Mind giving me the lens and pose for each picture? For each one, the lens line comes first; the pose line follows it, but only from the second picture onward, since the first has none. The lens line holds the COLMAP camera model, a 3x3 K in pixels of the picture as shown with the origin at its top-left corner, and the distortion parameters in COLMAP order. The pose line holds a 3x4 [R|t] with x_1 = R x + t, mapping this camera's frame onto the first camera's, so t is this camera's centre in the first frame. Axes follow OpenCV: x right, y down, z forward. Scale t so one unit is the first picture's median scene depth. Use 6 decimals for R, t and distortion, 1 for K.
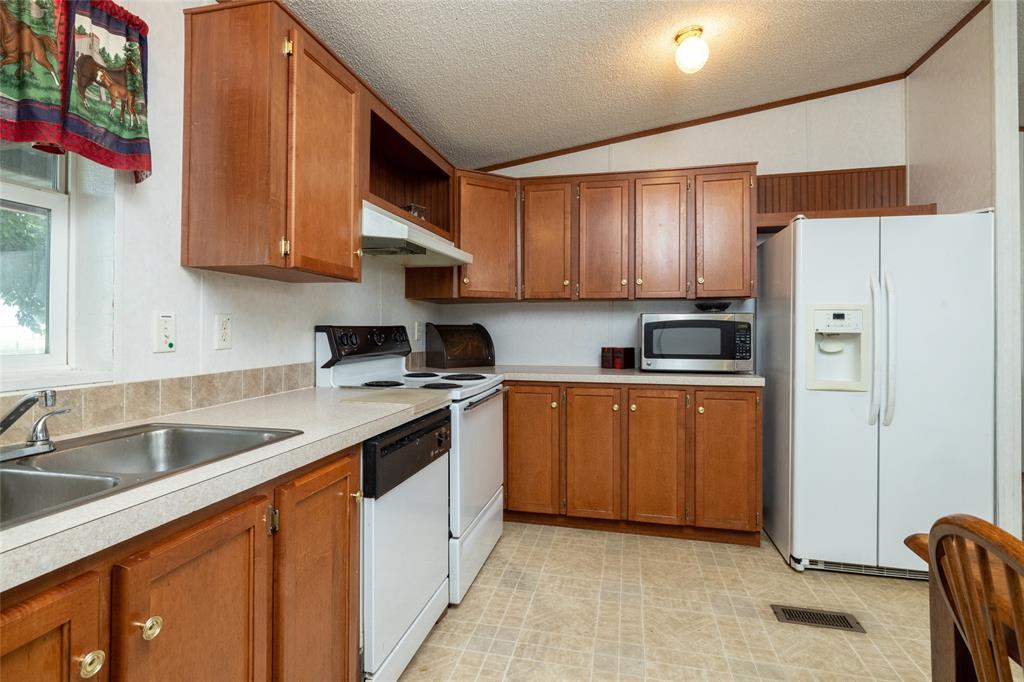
lens RADIAL K [[508.6, 0, 511.7], [0, 508.6, 328.7], [0, 0, 1]] dist [-0.002197, 0.000504]
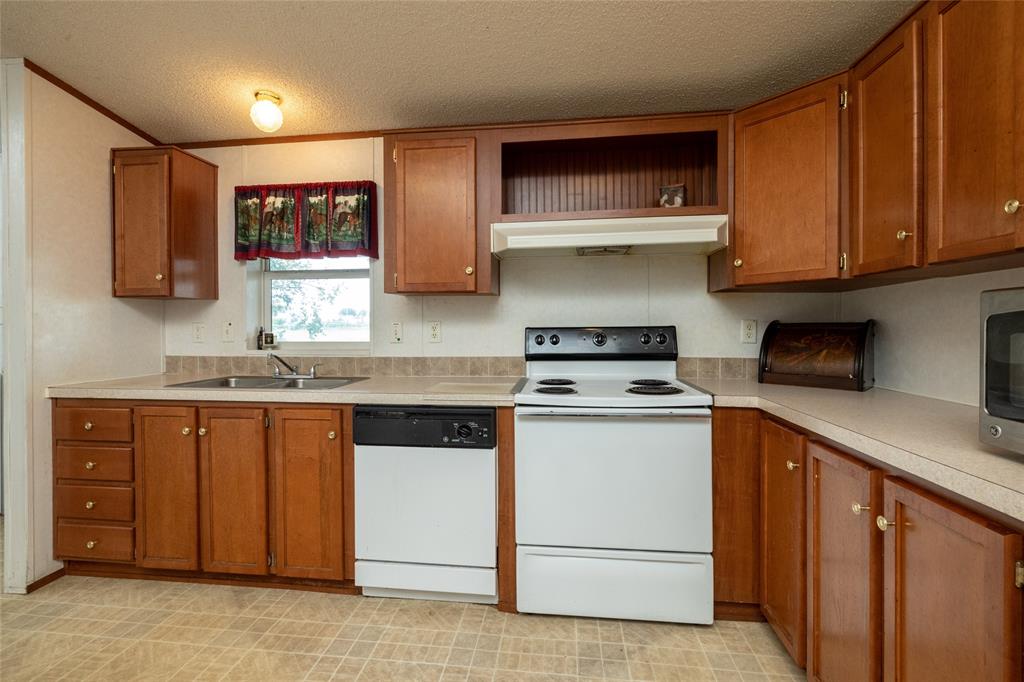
lens RADIAL K [[471.7, 0, 517.9], [0, 471.7, 328.6], [0, 0, 1]] dist [-0.015198, 0.002677]
pose [[0.104044, 0.002767, -0.994569, 0.867669], [0.005264, 0.999981, 0.003332, -0.008010], [0.994559, -0.005582, 0.104028, 0.993159]]
